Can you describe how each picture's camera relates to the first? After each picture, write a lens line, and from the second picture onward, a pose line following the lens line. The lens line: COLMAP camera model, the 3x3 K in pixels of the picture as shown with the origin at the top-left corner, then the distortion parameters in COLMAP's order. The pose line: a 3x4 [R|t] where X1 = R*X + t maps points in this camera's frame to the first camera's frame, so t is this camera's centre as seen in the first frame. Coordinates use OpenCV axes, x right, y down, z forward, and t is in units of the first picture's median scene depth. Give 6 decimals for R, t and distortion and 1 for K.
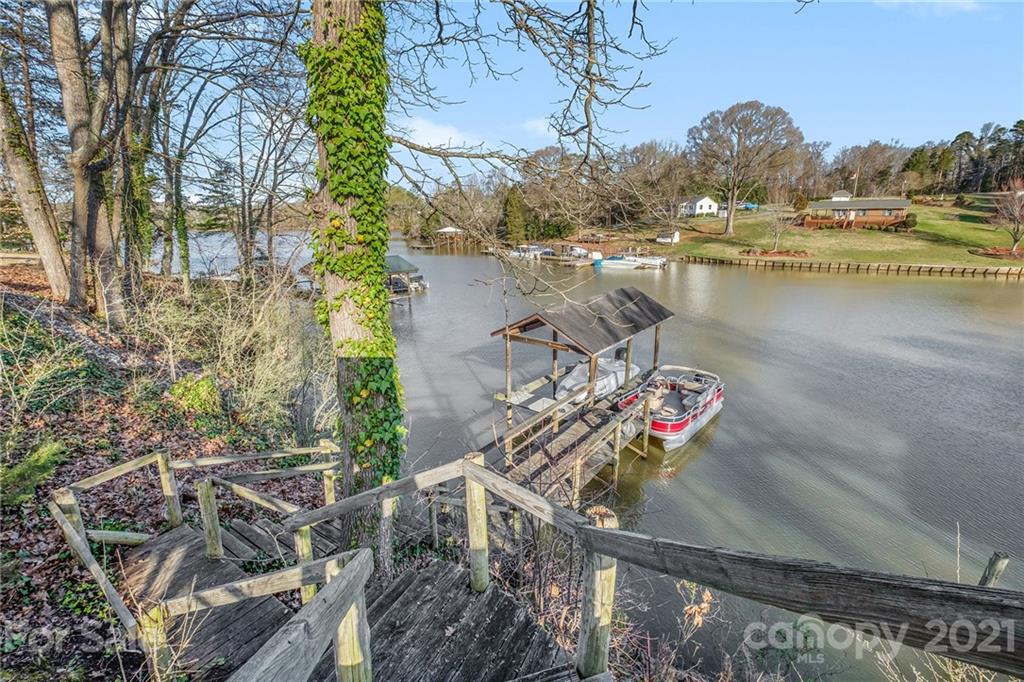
lens RADIAL K [[445.0, 0, 512.0], [0, 445.0, 341.0], [0, 0, 1]] dist [-0.000827, 0.000006]
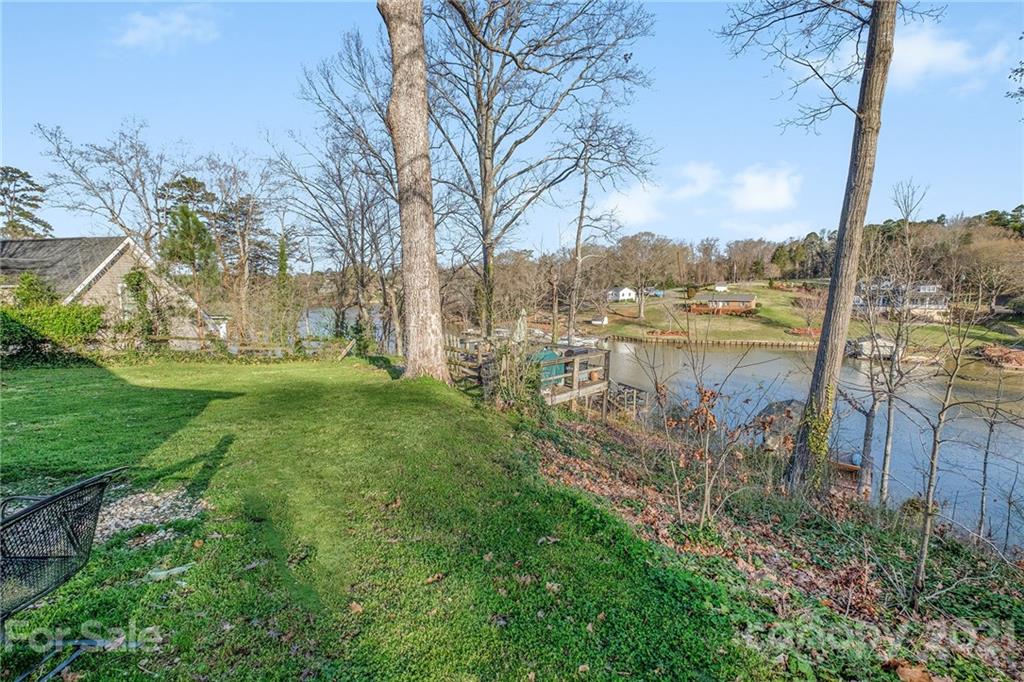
lens RADIAL K [[445.0, 0, 512.0], [0, 445.0, 341.0], [0, 0, 1]] dist [-0.000827, 0.000006]
pose [[0.992369, -0.019296, 0.121782, -0.095969], [0.036177, 0.989775, -0.137970, 0.011903], [-0.117874, 0.141323, 0.982921, -0.340917]]
